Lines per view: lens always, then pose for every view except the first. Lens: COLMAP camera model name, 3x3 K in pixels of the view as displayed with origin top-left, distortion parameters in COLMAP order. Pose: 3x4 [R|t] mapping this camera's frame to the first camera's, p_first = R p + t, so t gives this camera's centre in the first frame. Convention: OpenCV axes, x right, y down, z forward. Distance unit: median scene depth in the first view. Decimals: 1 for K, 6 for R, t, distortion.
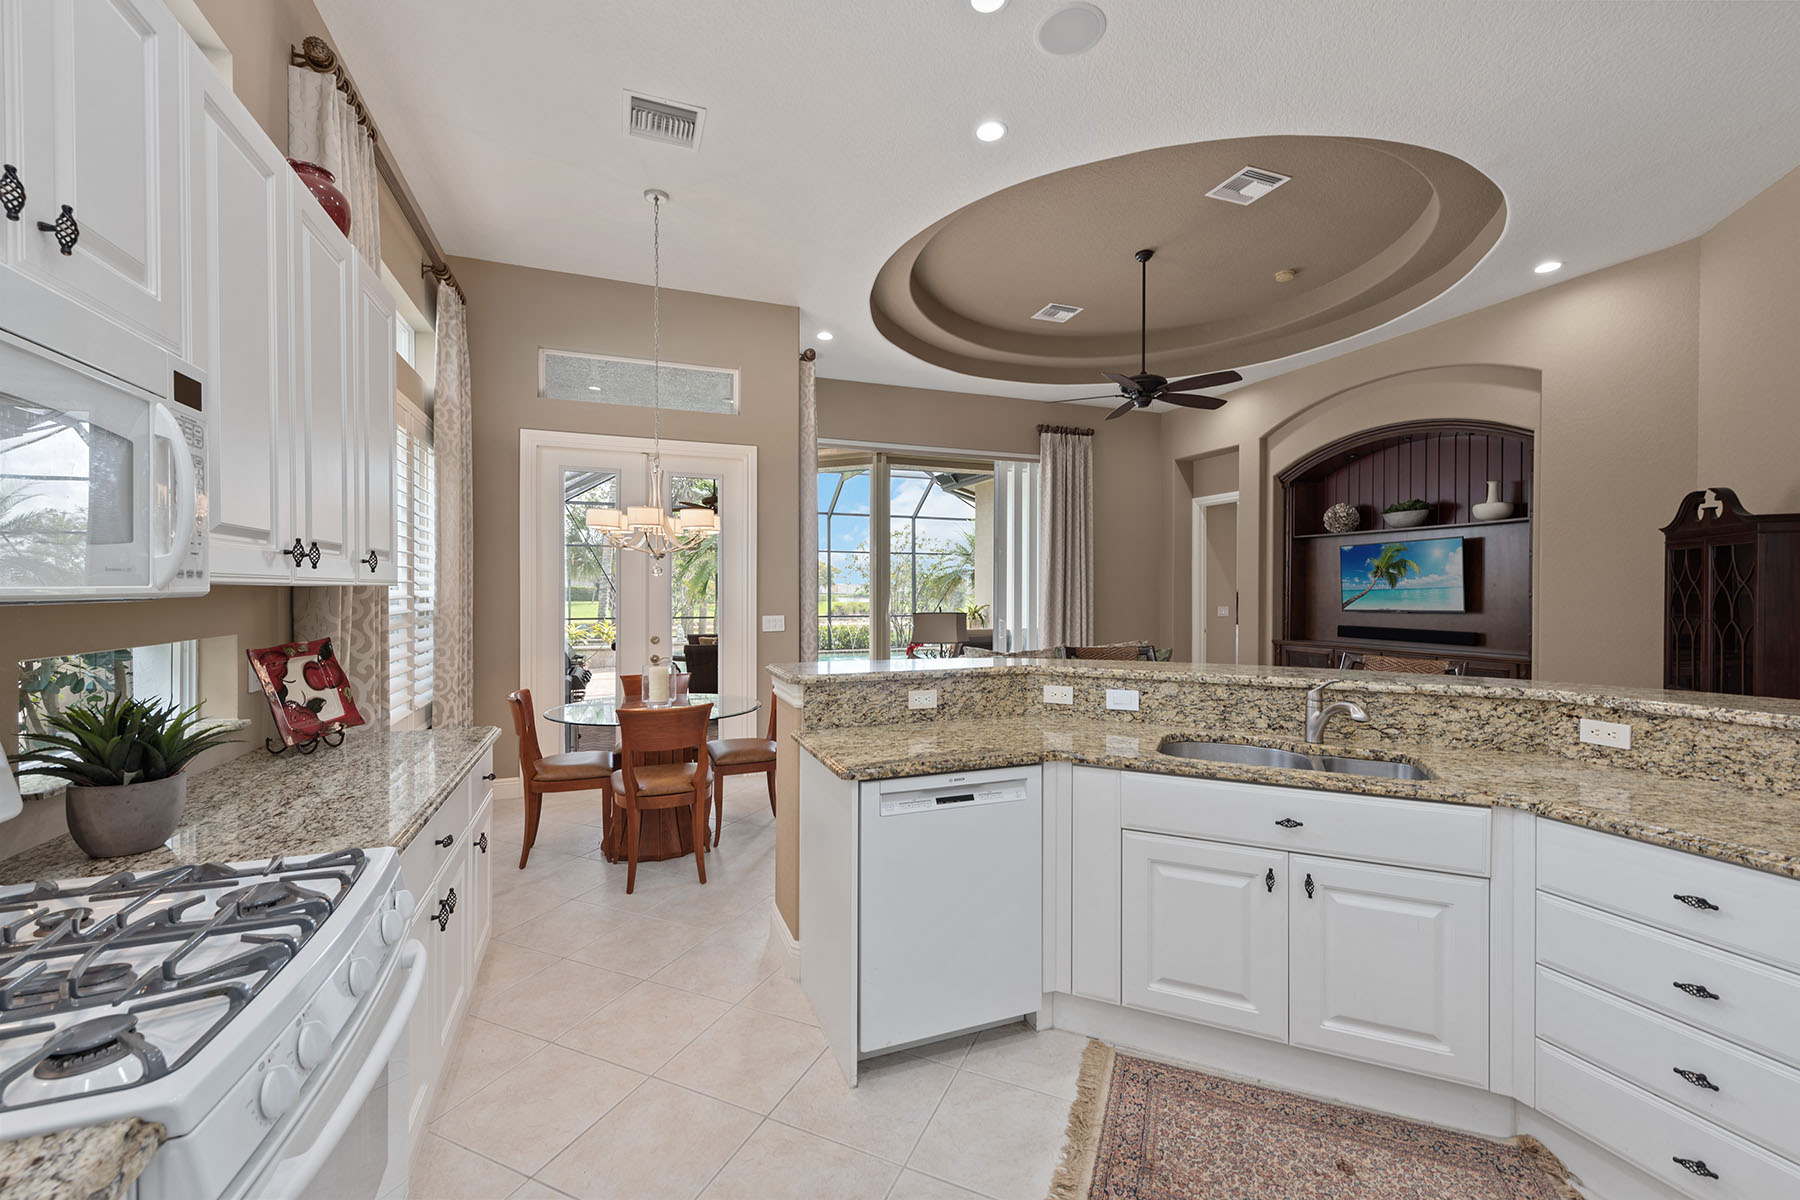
lens RADIAL K [[732.0, 0, 905.2], [0, 732.0, 585.2], [0, 0, 1]] dist [0.016708, -0.005756]
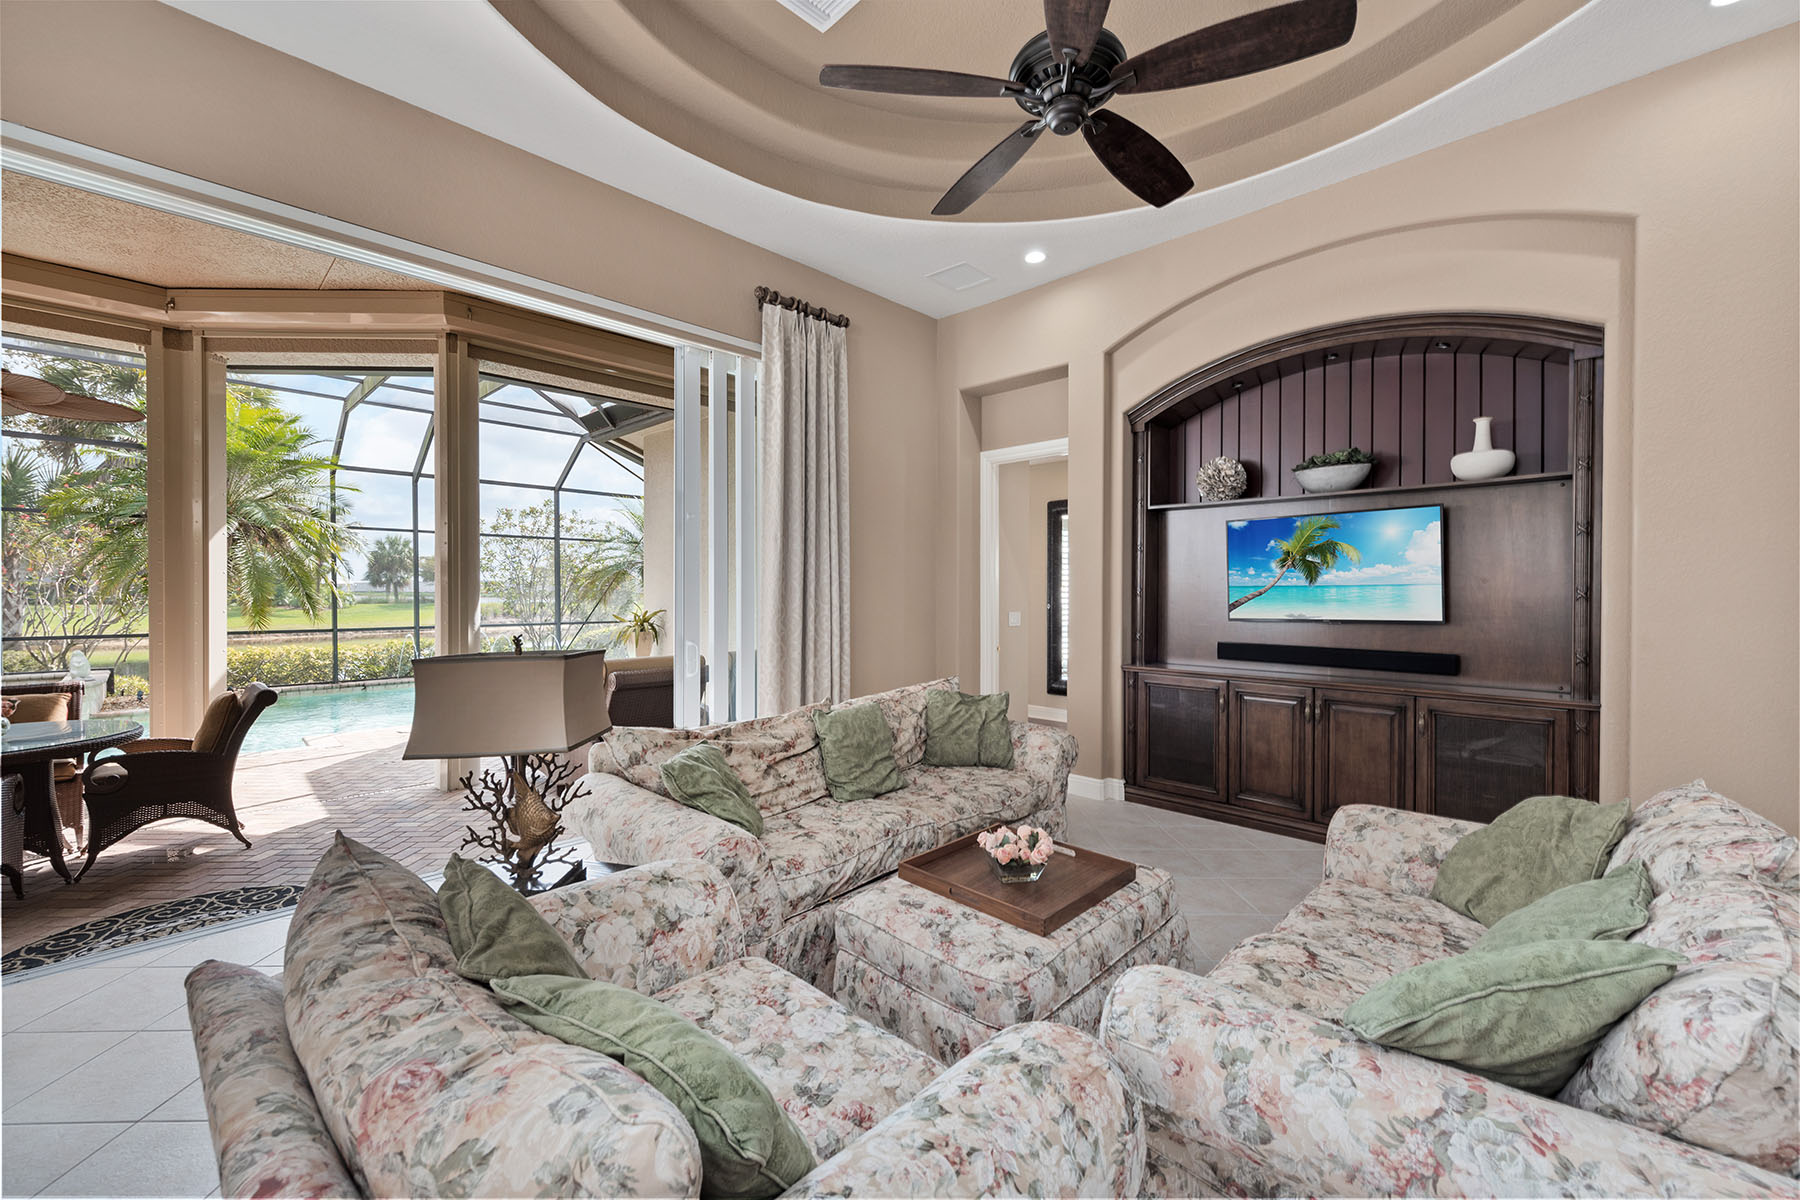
lens RADIAL K [[732.0, 0, 905.2], [0, 732.0, 585.2], [0, 0, 1]] dist [0.016708, -0.005756]
pose [[0.908512, 0.001928, 0.417854, 0.051591], [-0.002808, 0.999995, 0.001491, 0.003390], [-0.417849, -0.002528, 0.908513, 0.450657]]
